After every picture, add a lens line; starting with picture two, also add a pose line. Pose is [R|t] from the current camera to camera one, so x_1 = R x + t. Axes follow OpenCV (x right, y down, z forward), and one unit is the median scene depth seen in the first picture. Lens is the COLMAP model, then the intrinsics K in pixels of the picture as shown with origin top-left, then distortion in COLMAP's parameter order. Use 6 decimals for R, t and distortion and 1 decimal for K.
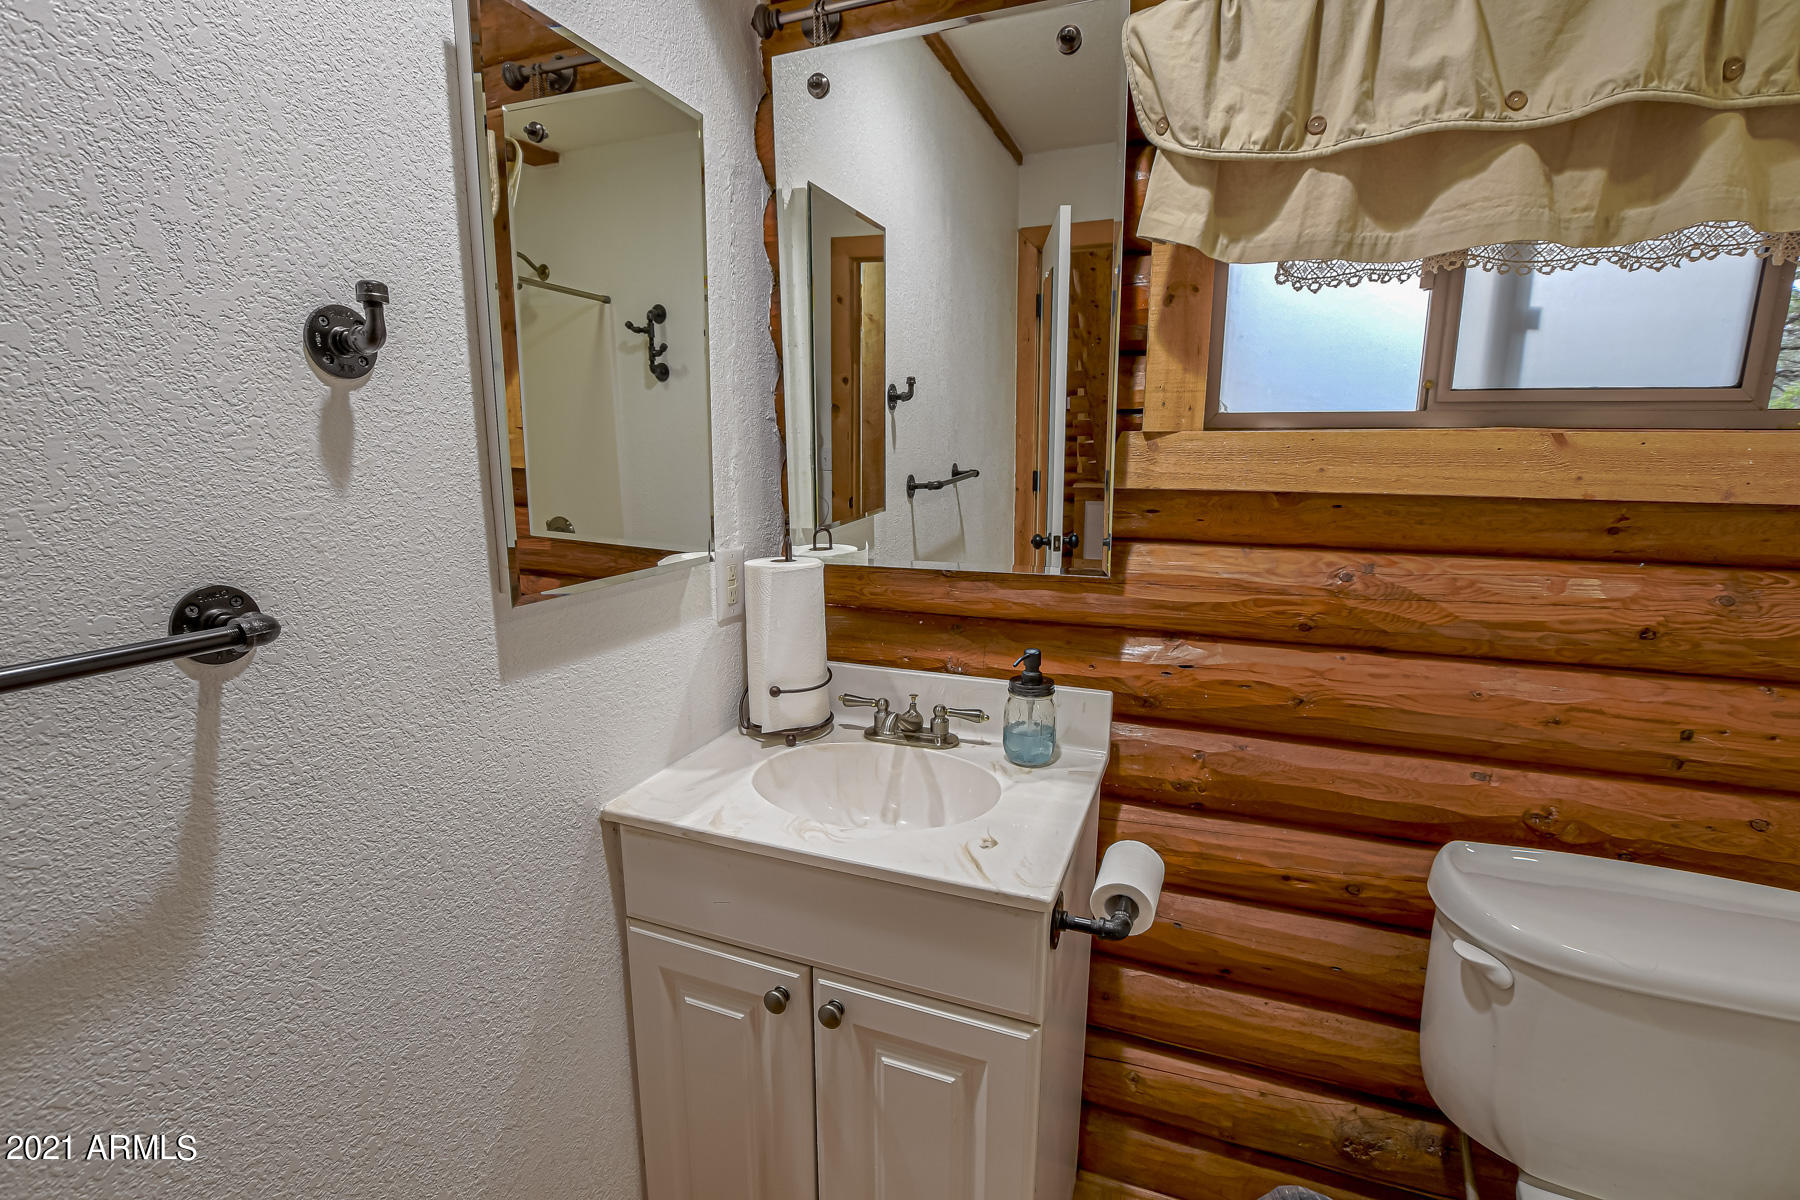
lens RADIAL K [[783.1, 0, 900.0], [0, 783.1, 600.0], [0, 0, 1]] dist [-0.039179, 0.008385]
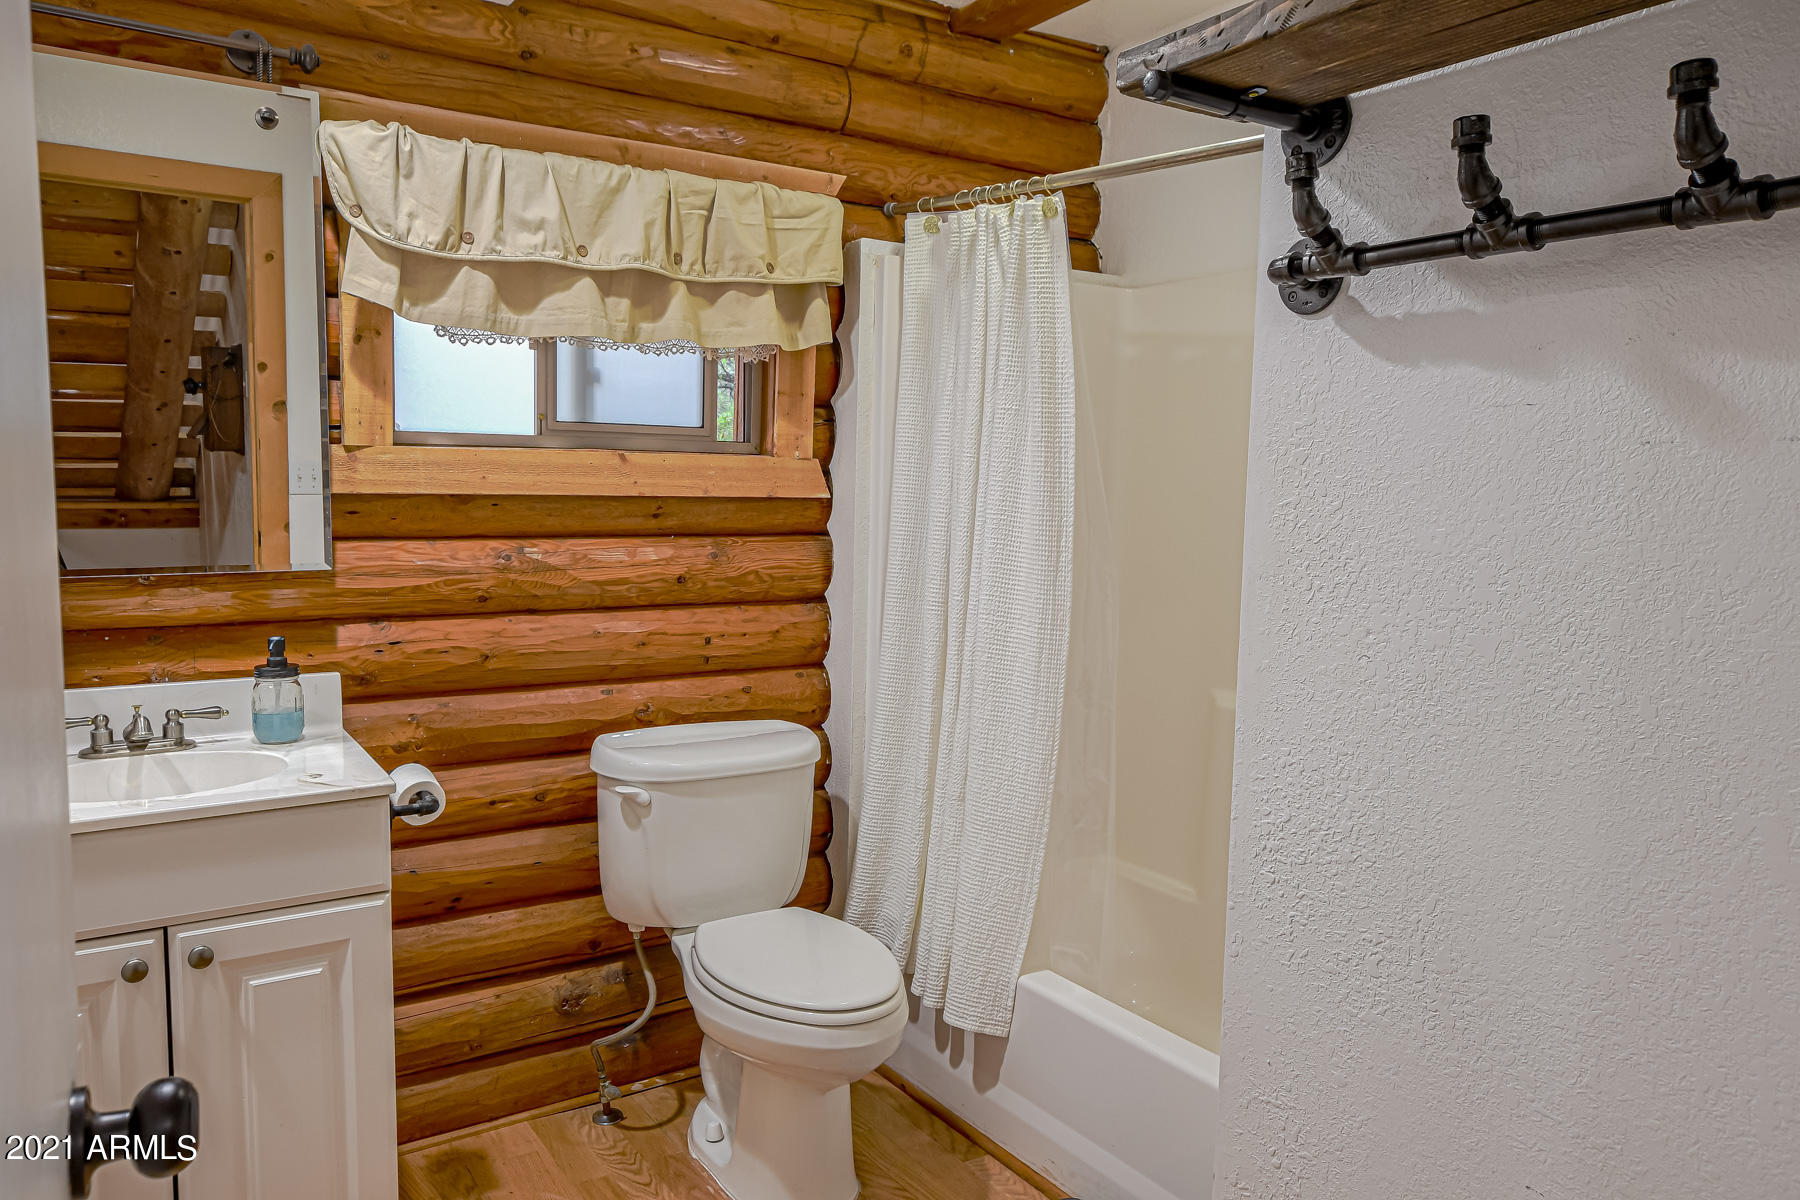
lens RADIAL K [[1305.0, 0, 900.0], [0, 1305.0, 600.0], [0, 0, 1]] dist [0.019352, 0.011669]
pose [[0.567921, -0.071896, 0.819937, -0.955679], [0.134487, 0.990896, -0.006264, 0.159299], [-0.812021, 0.113828, 0.572420, -0.890452]]
